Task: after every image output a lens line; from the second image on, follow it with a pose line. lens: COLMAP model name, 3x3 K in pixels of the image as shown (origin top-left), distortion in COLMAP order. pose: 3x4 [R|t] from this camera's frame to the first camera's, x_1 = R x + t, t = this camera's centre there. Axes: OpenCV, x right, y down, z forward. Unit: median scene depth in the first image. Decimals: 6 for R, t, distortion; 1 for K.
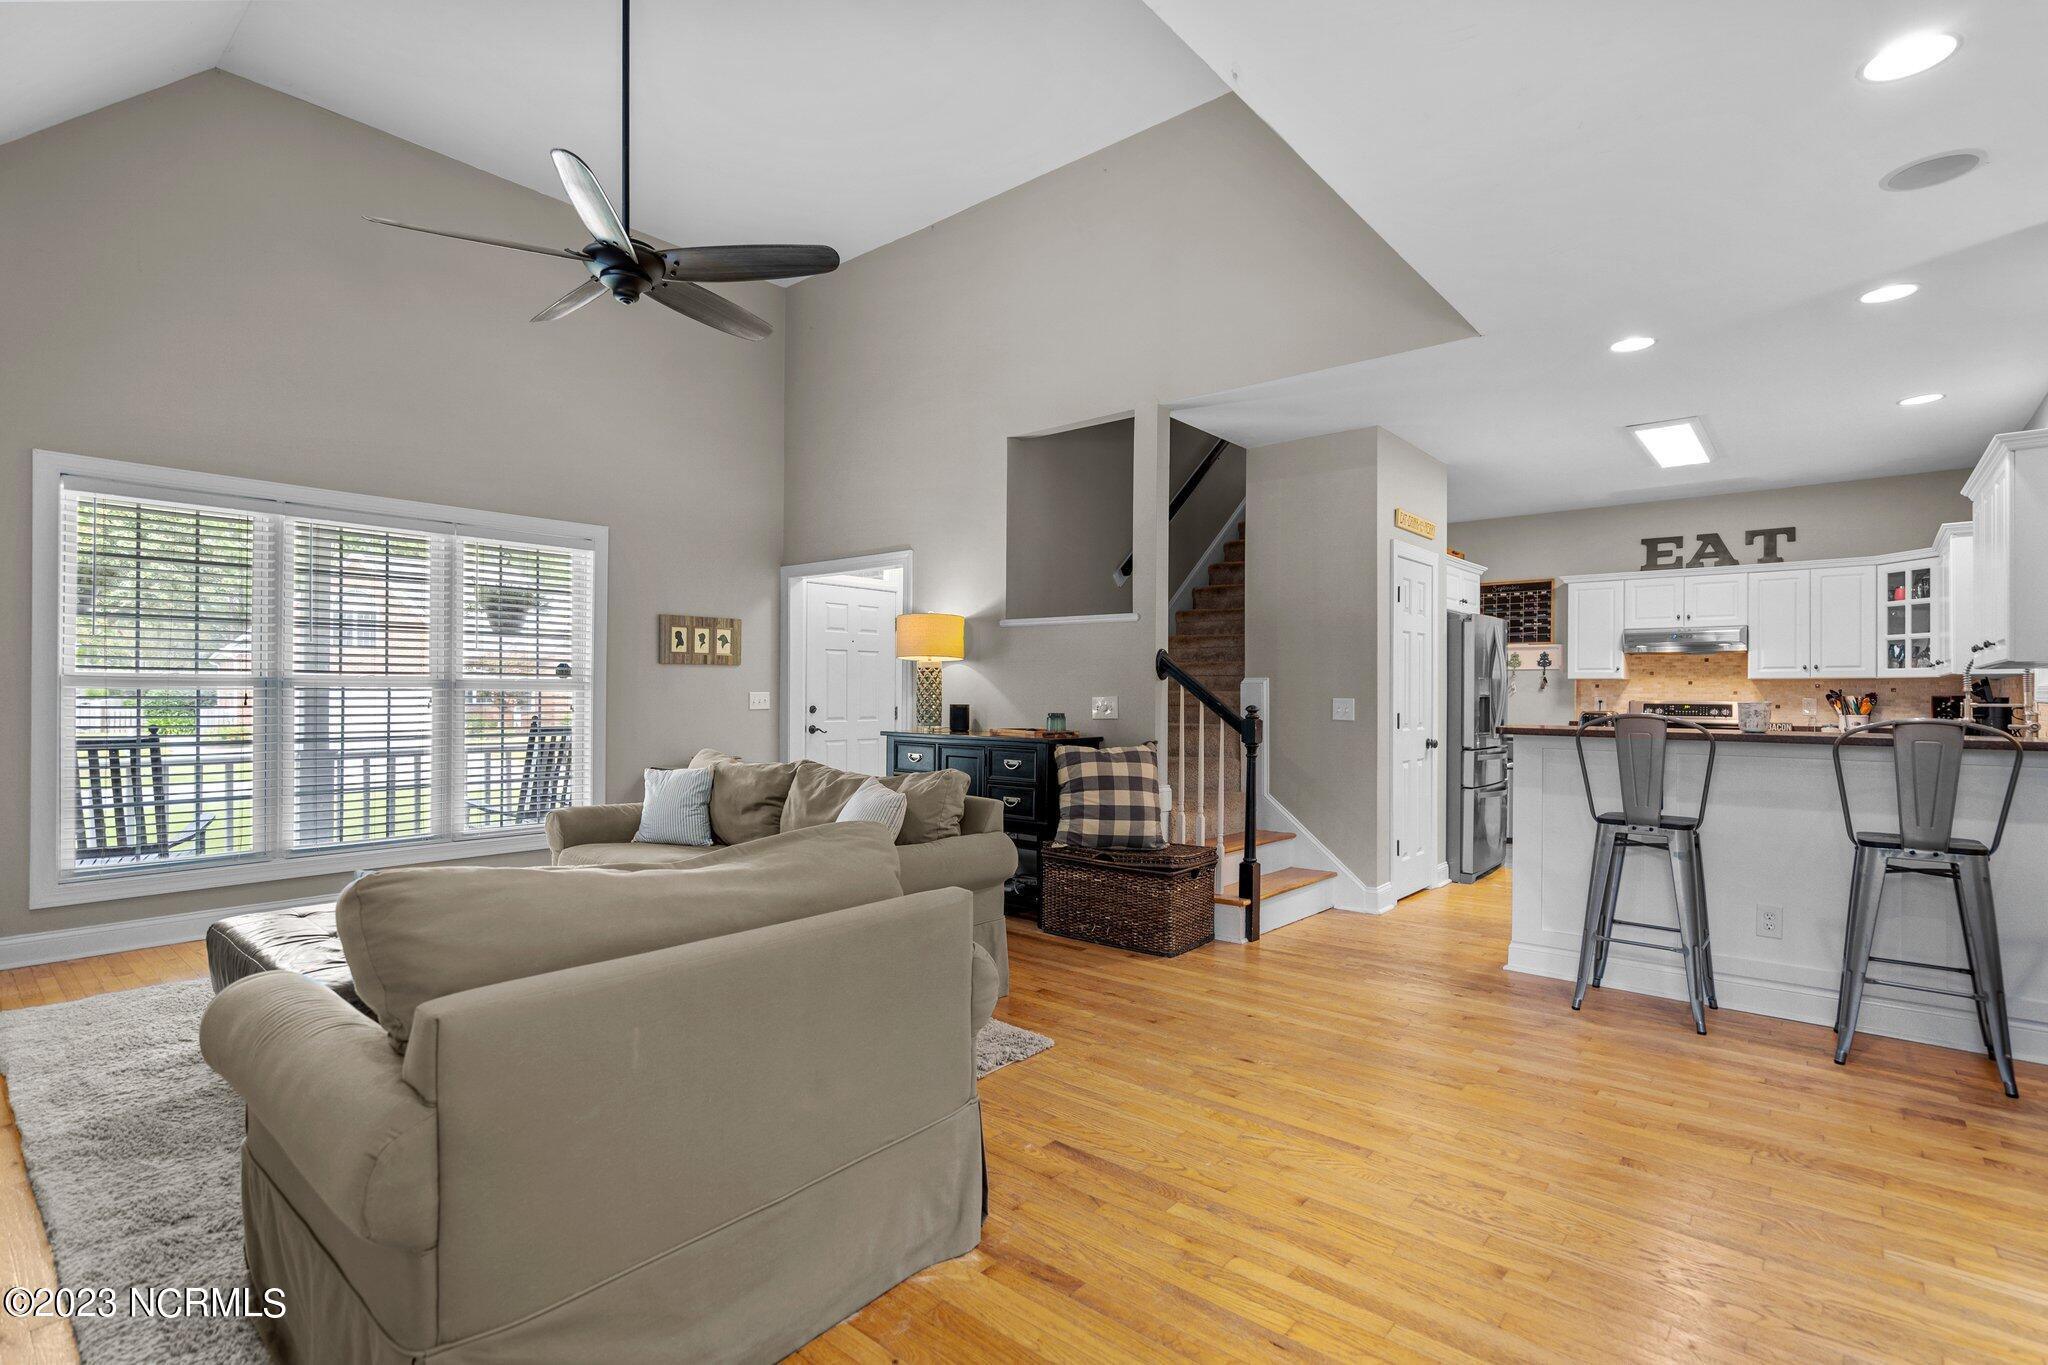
lens RADIAL K [[940.9, 0, 1031.1], [0, 940.9, 690.9], [0, 0, 1]] dist [0.000947, 0.000107]
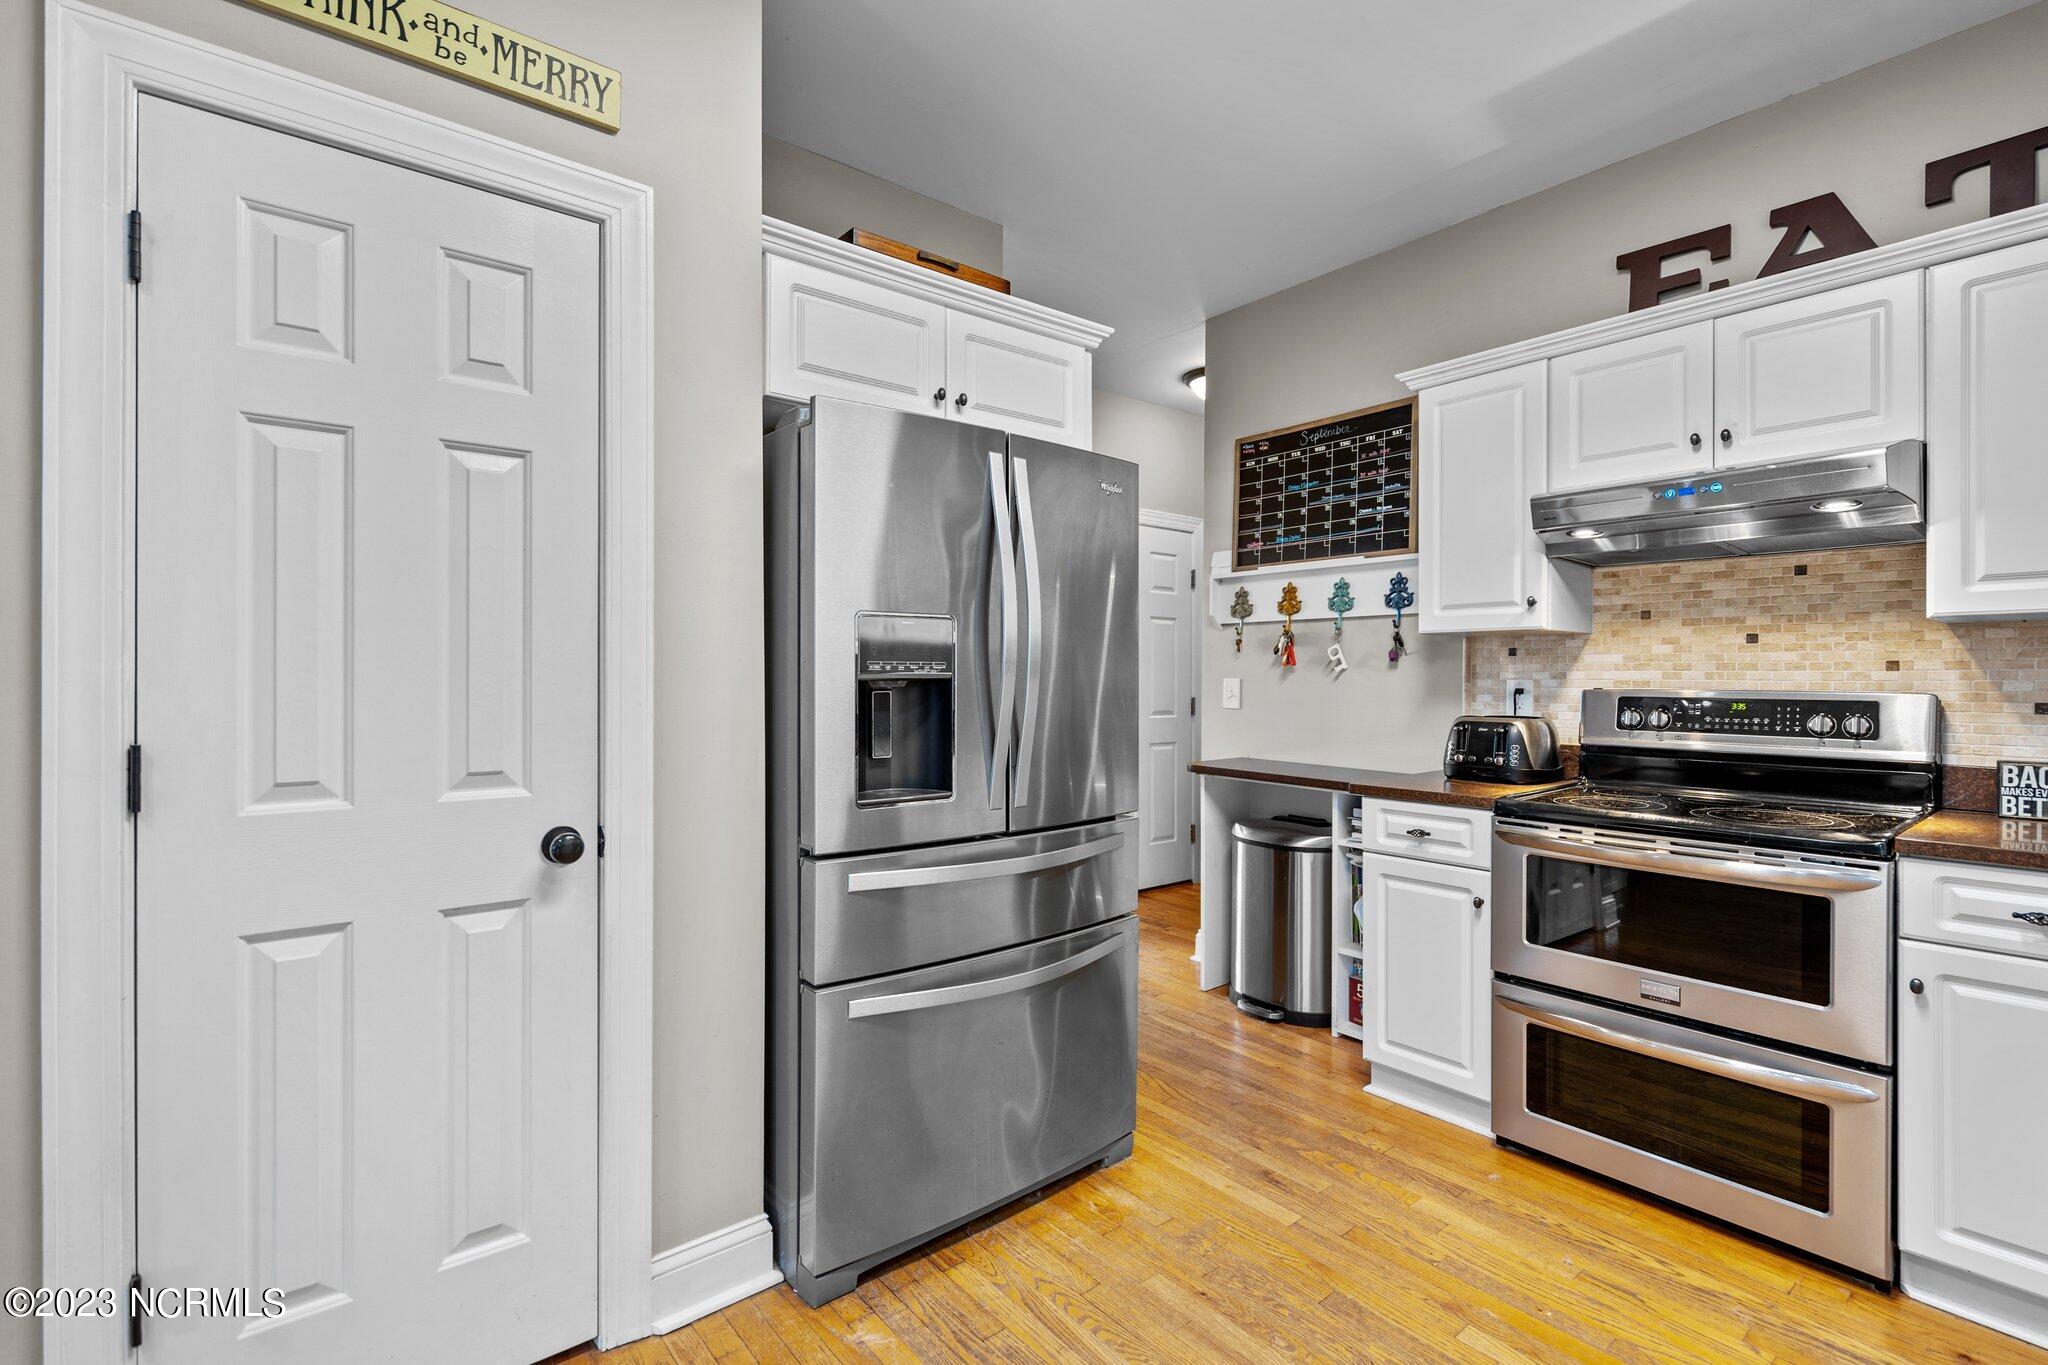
lens RADIAL K [[940.9, 0, 1017.7], [0, 940.9, 676.2], [0, 0, 1]] dist [0.000947, 0.000107]
pose [[0.986039, -0.005712, -0.166414, 0.475721], [0.005181, 0.999980, -0.003623, 0.005401], [0.166431, 0.002710, 0.986049, 0.593567]]
